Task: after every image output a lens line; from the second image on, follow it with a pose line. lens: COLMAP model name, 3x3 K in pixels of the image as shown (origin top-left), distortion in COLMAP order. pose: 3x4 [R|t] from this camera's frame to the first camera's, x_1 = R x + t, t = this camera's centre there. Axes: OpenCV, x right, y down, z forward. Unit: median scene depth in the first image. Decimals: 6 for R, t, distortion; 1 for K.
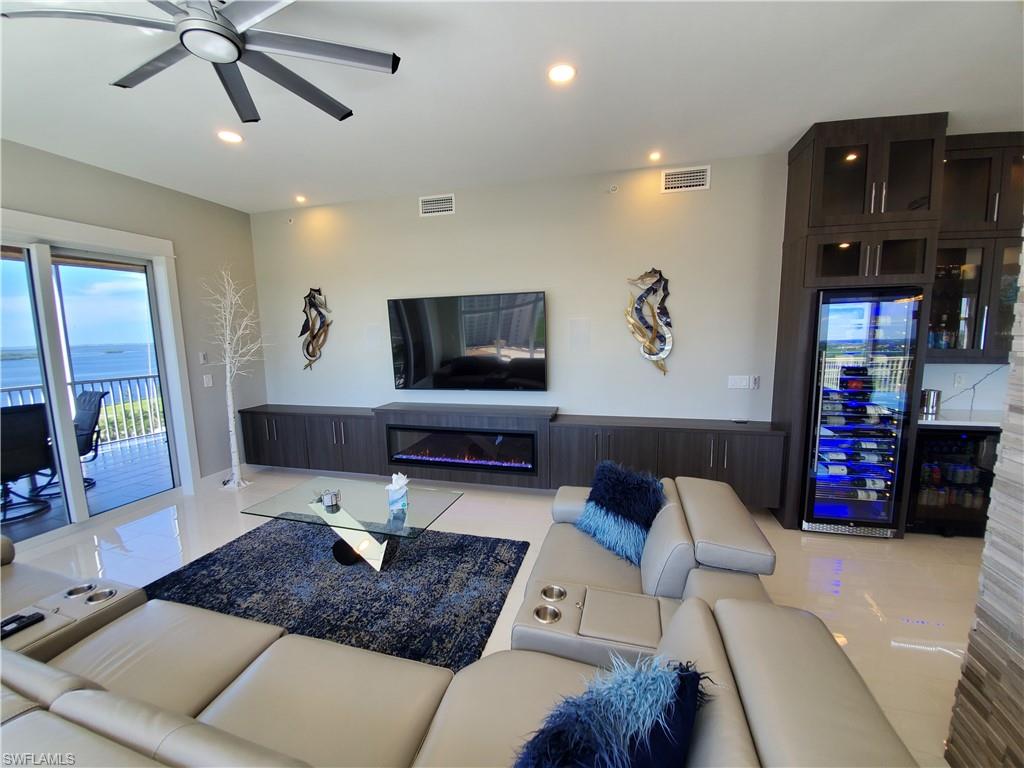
lens RADIAL K [[409.9, 0, 515.2], [0, 409.9, 389.8], [0, 0, 1]] dist [0.002323, -0.015115]
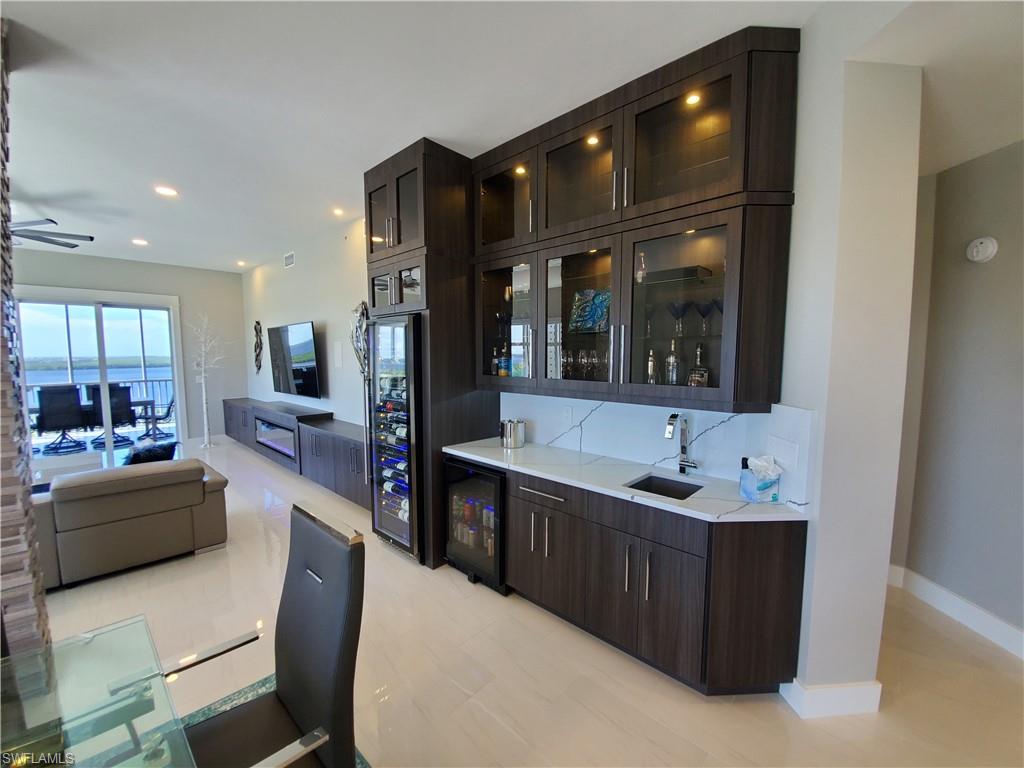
lens RADIAL K [[409.9, 0, 515.2], [0, 409.9, 389.8], [0, 0, 1]] dist [0.002323, -0.015115]
pose [[0.896825, 0.058050, -0.438561, 1.137838], [-0.076994, 0.996705, -0.025520, -0.037945], [0.435634, 0.056654, 0.898339, 0.130507]]
